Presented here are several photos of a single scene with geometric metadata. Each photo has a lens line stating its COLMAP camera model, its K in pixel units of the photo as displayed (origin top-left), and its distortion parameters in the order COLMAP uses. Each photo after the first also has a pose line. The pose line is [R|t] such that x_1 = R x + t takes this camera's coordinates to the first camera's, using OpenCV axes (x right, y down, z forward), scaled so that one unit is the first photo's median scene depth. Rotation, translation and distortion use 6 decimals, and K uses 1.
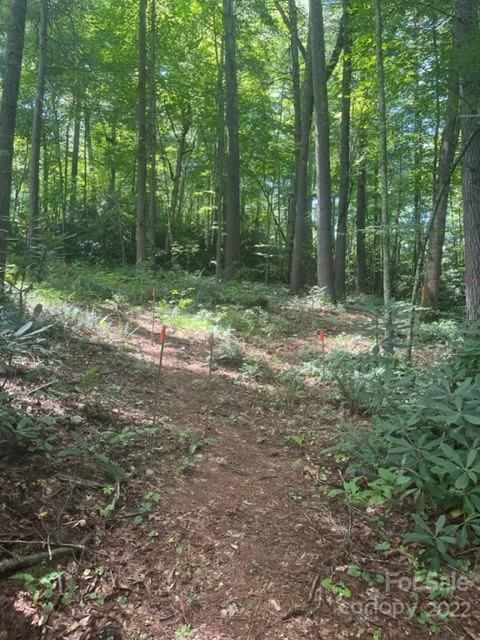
lens RADIAL K [[482.6, 0, 239.5], [0, 482.6, 332.1], [0, 0, 1]] dist [0.066669, -0.095298]
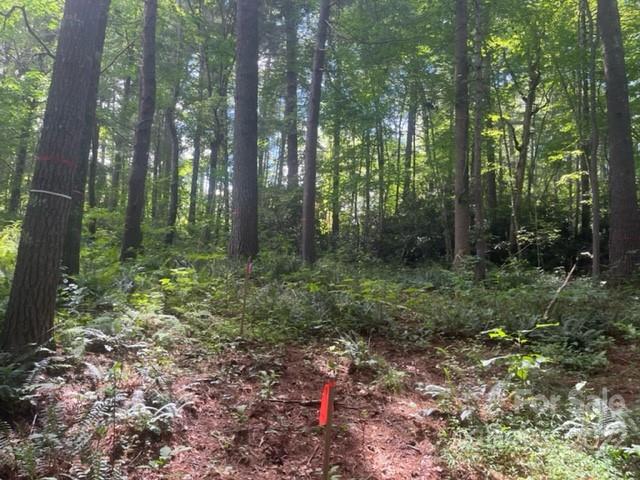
lens RADIAL K [[482.6, 0, 323.7], [0, 482.6, 244.0], [0, 0, 1]] dist [0.066669, -0.095298]
pose [[0.861242, -0.051908, -0.505538, -0.027080], [-0.037612, 0.985531, -0.165270, -0.039191], [0.506802, 0.161352, 0.846828, 0.287499]]
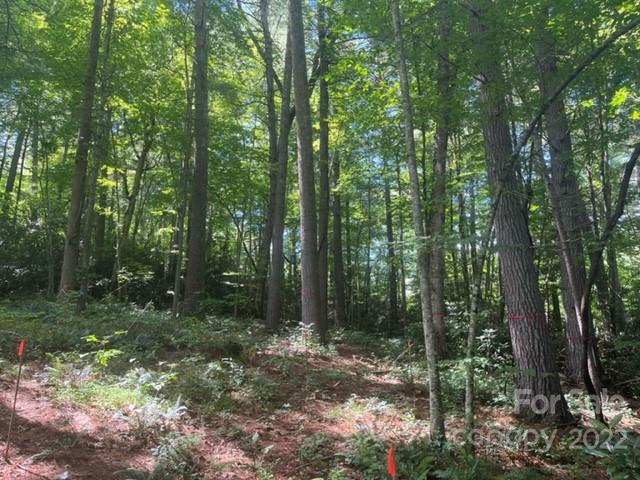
lens RADIAL K [[482.6, 0, 330.9], [0, 482.6, 233.7], [0, 0, 1]] dist [0.066669, -0.095298]
pose [[0.968094, 0.036744, 0.247879, 0.001677], [0.029957, 0.965127, -0.260062, -0.019075], [-0.248791, 0.259190, 0.933233, 0.142254]]
